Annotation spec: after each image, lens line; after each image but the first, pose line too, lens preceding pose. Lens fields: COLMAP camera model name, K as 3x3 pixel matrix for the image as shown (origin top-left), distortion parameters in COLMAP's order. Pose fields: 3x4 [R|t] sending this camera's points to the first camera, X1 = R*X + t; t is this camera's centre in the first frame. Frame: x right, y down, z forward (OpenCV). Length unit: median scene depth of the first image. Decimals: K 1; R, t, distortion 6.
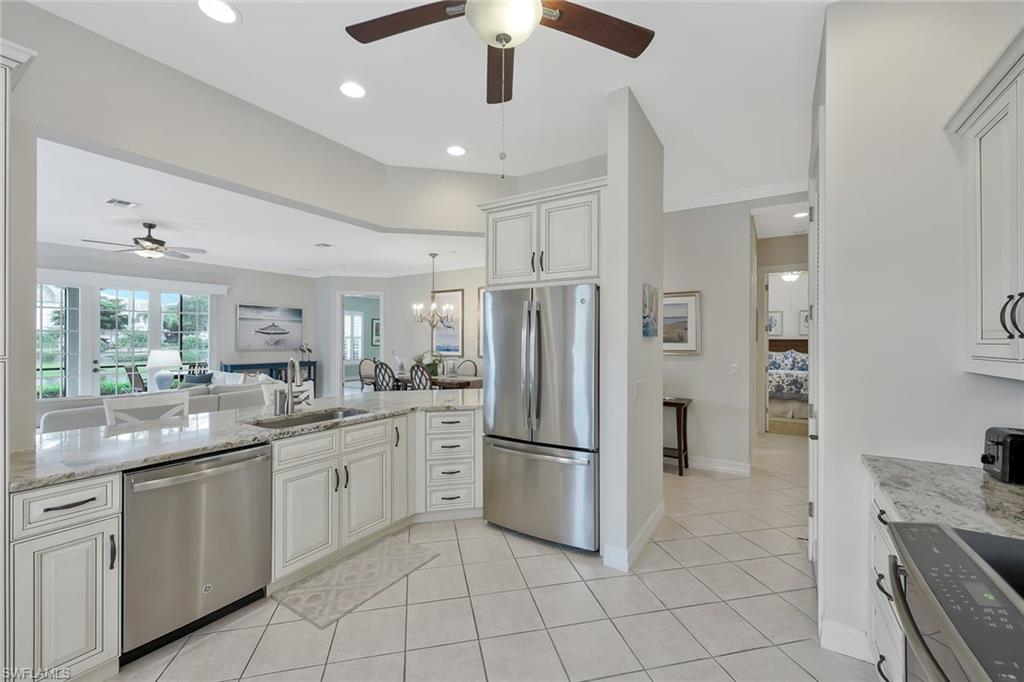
lens RADIAL K [[417.9, 0, 509.9], [0, 417.9, 338.1], [0, 0, 1]] dist [0.002079, 0.000252]
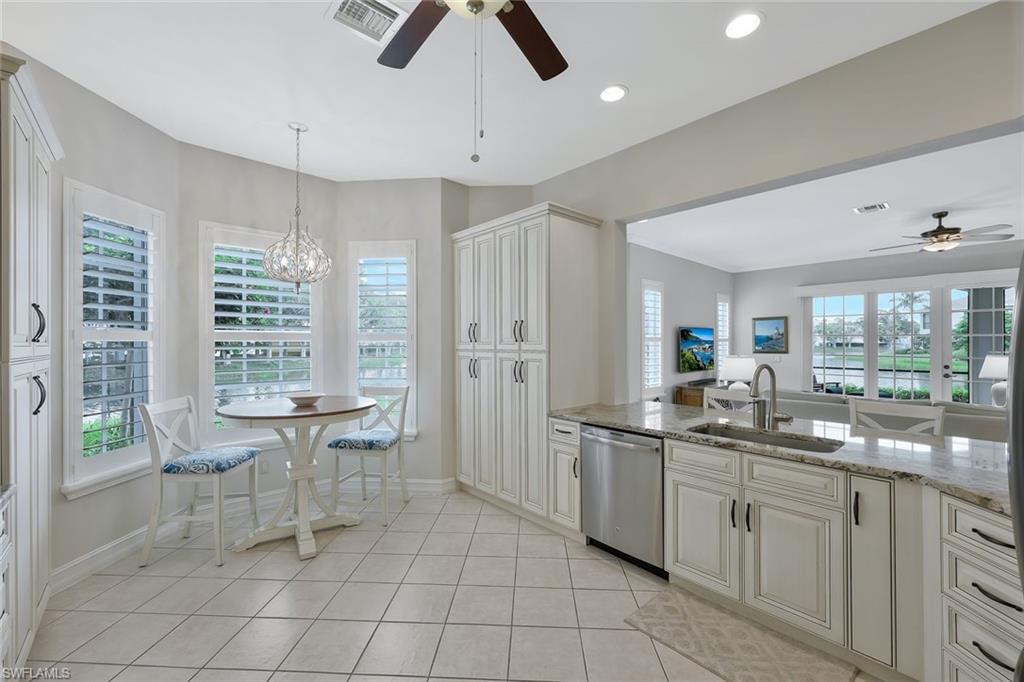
lens RADIAL K [[418.0, 0, 511.8], [0, 418.0, 339.9], [0, 0, 1]] dist [-0.000265, -0.000009]
pose [[-0.268013, -0.004076, -0.963407, 0.191784], [-0.001688, 0.999992, -0.003761, 0.000188], [0.963414, 0.000618, -0.268018, 0.306262]]
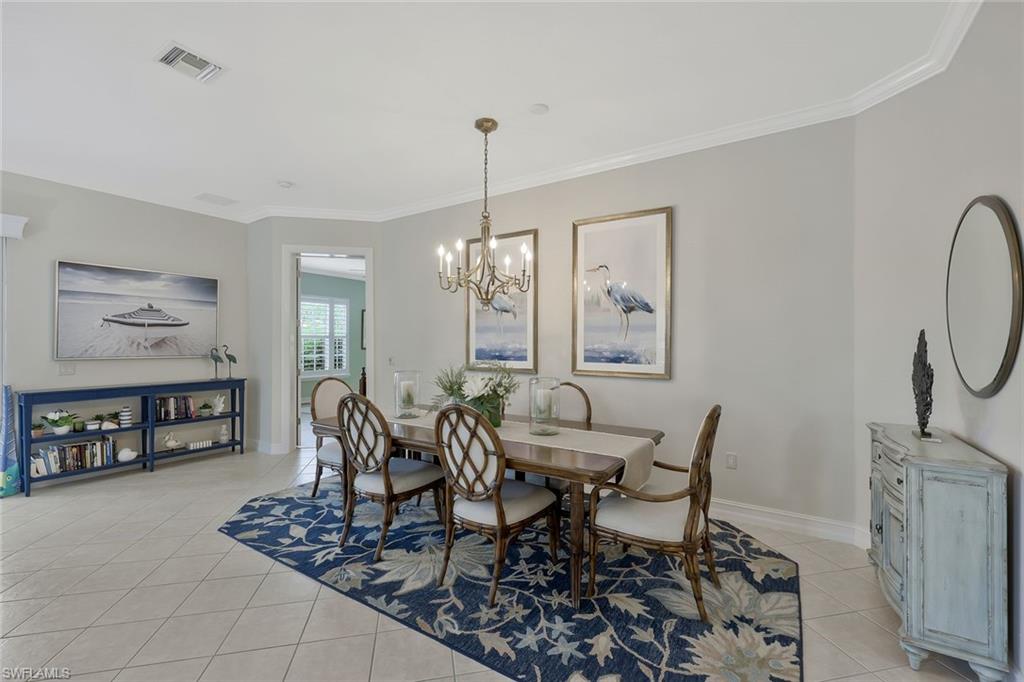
lens RADIAL K [[428.9, 0, 512.0], [0, 428.9, 341.0], [0, 0, 1]] dist [0.003705, 0.000422]
pose [[0.999978, -0.001857, -0.006367, -0.173211], [0.001858, 0.999998, 0.000202, 0.011985], [0.006366, -0.000213, 0.999980, 0.650099]]
